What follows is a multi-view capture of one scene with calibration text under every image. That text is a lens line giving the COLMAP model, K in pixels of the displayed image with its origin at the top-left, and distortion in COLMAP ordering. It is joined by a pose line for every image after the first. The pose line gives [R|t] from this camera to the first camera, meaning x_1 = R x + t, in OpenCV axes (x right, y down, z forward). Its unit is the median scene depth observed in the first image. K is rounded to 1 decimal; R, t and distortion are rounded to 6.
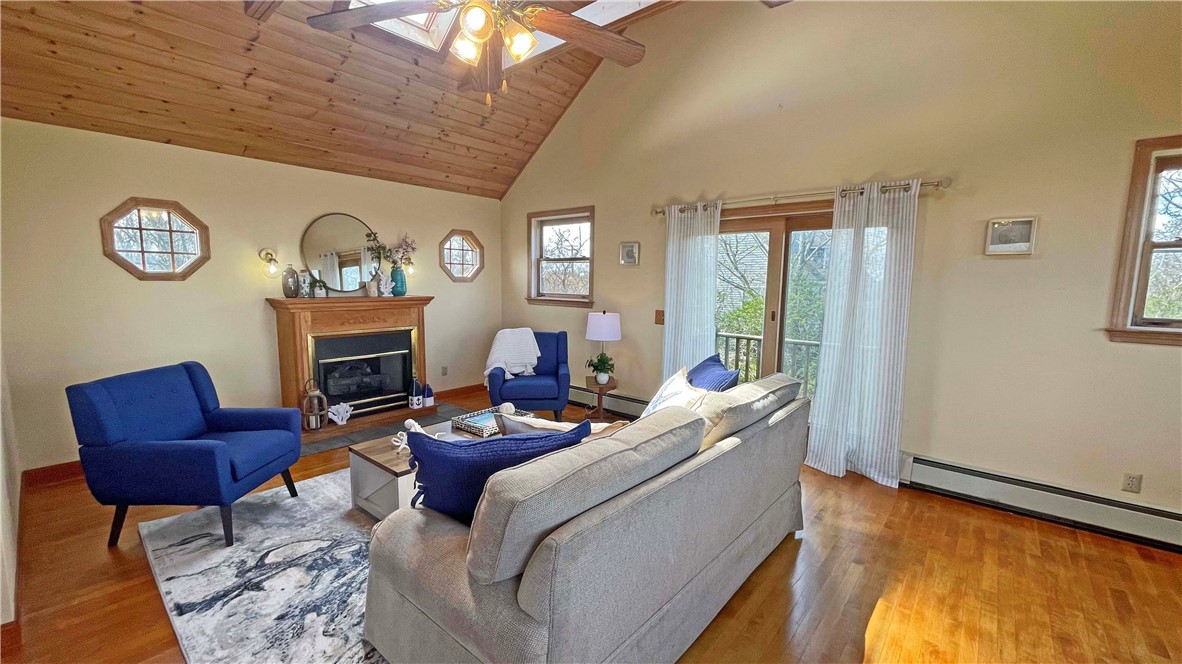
lens RADIAL K [[471.6, 0, 588.4], [0, 471.6, 334.5], [0, 0, 1]] dist [0.000031, -0.000704]
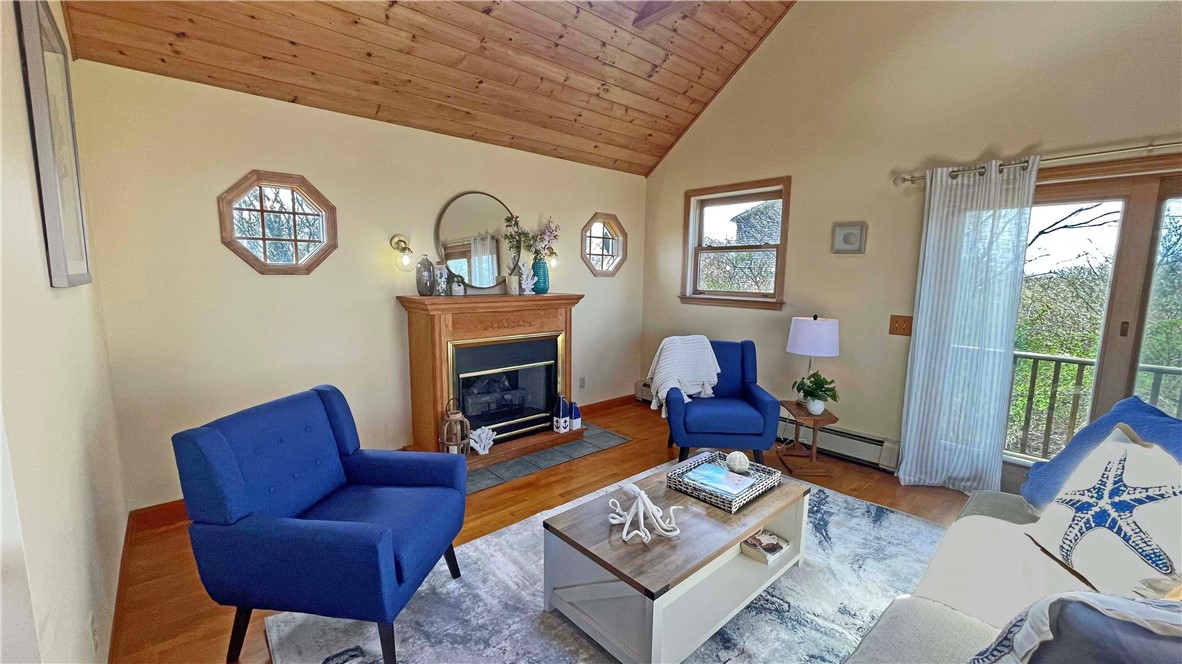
lens RADIAL K [[471.6, 0, 589.7], [0, 471.6, 333.8], [0, 0, 1]] dist [0.000031, -0.000704]
pose [[0.991183, 0.016646, -0.131454, -0.259444], [-0.014988, 0.999795, 0.013596, -0.029951], [0.131653, -0.011506, 0.991229, 0.248221]]
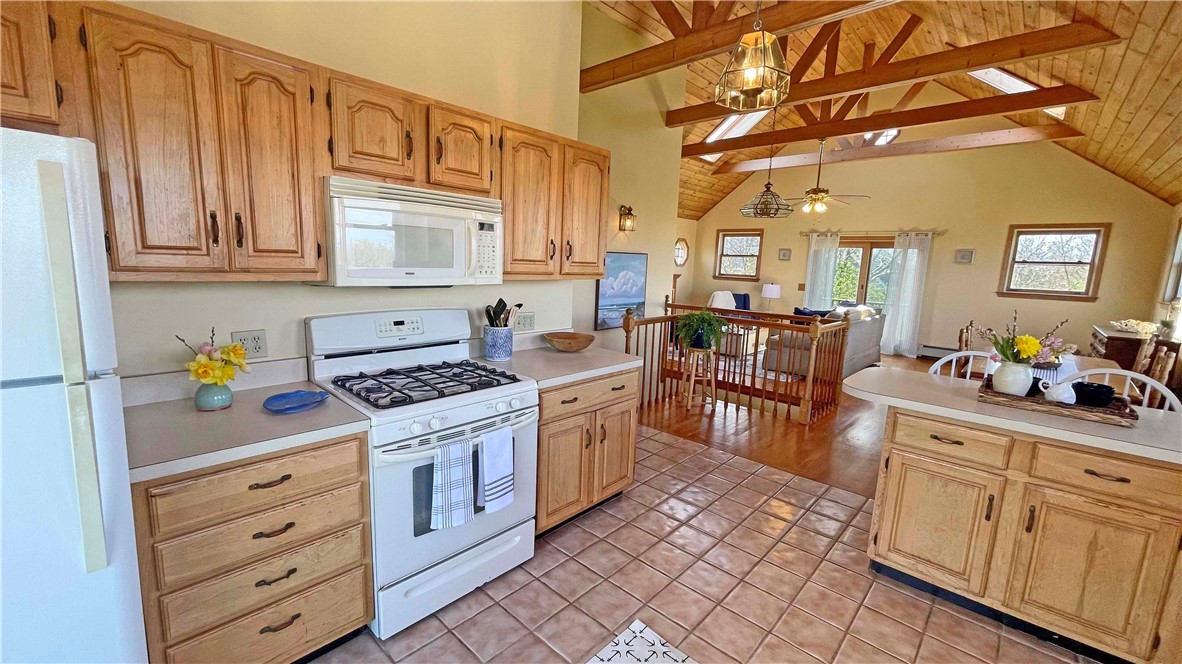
lens RADIAL K [[471.6, 0, 589.1], [0, 471.6, 334.8], [0, 0, 1]] dist [0.000031, -0.000704]
pose [[0.999063, 0.028534, -0.032542, -0.794178], [-0.027143, 0.998732, 0.042401, 0.124206], [0.033711, -0.041478, 0.998571, -1.234128]]
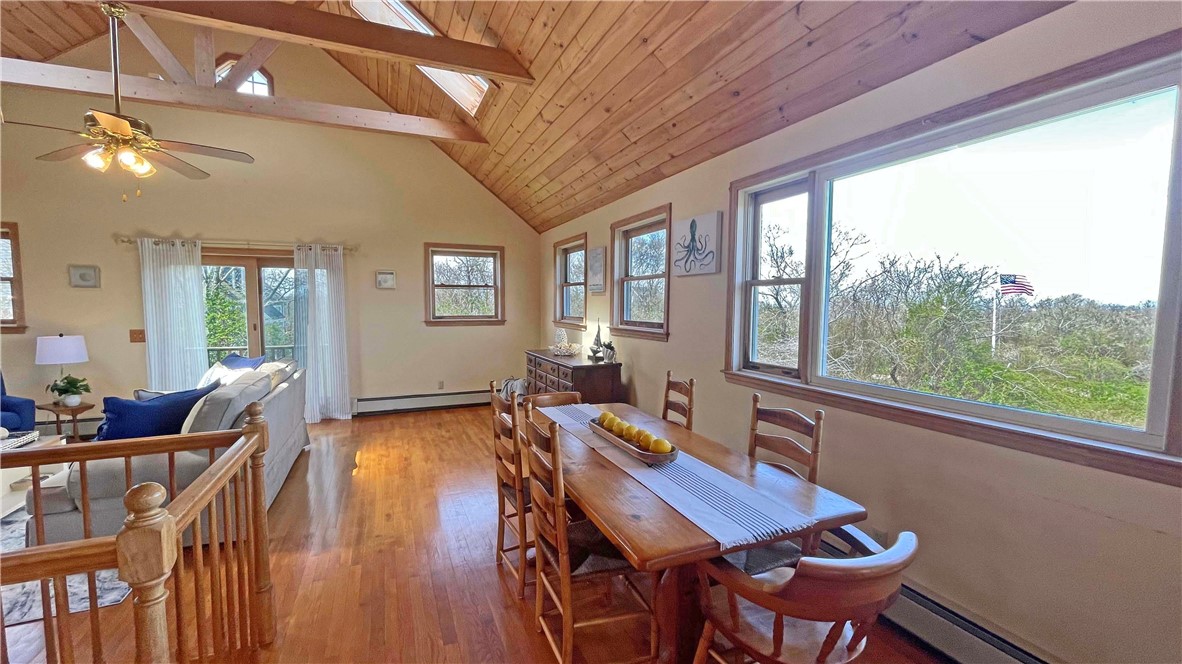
lens RADIAL K [[471.6, 0, 581.8], [0, 471.6, 335.7], [0, 0, 1]] dist [0.000031, -0.000704]
pose [[0.439792, -0.075682, 0.894905, -0.432510], [0.107126, 0.993750, 0.031395, 0.046159], [-0.891688, 0.082061, 0.445151, -0.481337]]
